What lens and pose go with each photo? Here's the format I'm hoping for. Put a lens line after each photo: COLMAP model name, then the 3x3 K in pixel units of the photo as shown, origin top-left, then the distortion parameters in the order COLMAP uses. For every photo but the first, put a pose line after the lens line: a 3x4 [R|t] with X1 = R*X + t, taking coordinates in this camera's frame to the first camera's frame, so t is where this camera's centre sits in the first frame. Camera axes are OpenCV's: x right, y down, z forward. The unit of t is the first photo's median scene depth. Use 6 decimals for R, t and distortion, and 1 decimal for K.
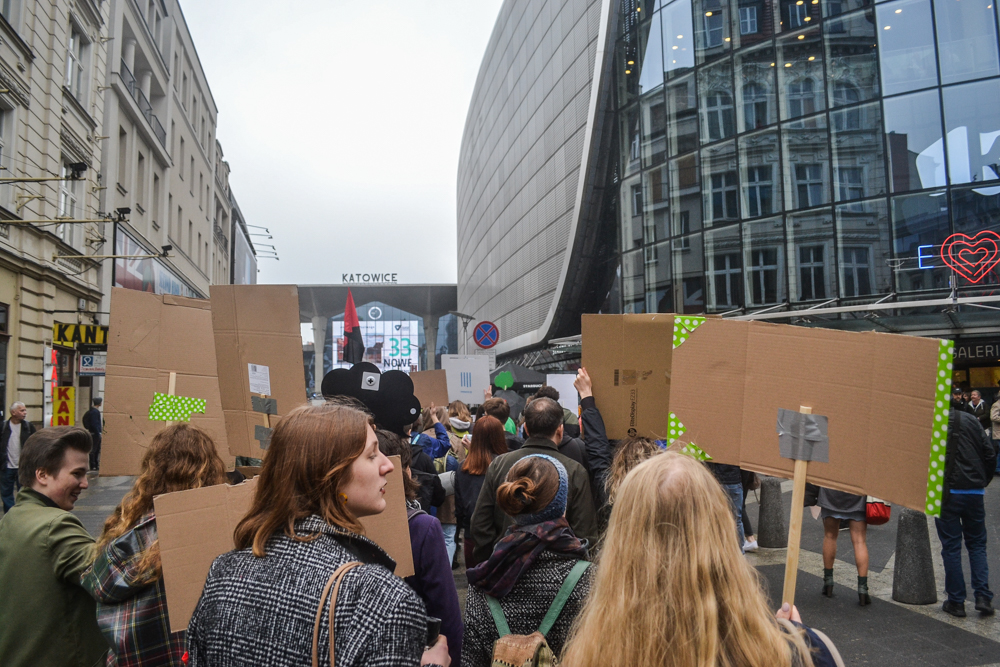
lens RADIAL K [[798.8, 0, 503.8], [0, 798.8, 332.2], [0, 0, 1]] dist [-0.083857, 0.014306]
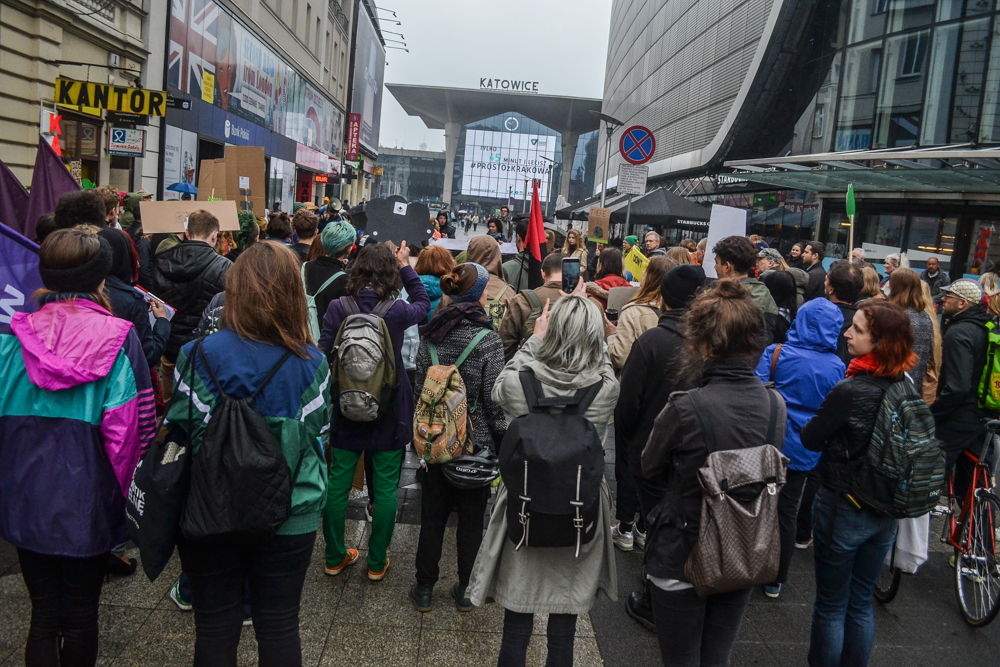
lens RADIAL K [[798.8, 0, 503.8], [0, 798.8, 332.2], [0, 0, 1]] dist [-0.083857, 0.014306]
pose [[0.981290, 0.124175, -0.147140, -0.012469], [-0.088828, 0.970017, 0.226222, 0.013721], [0.170819, -0.208920, 0.962898, 0.220823]]
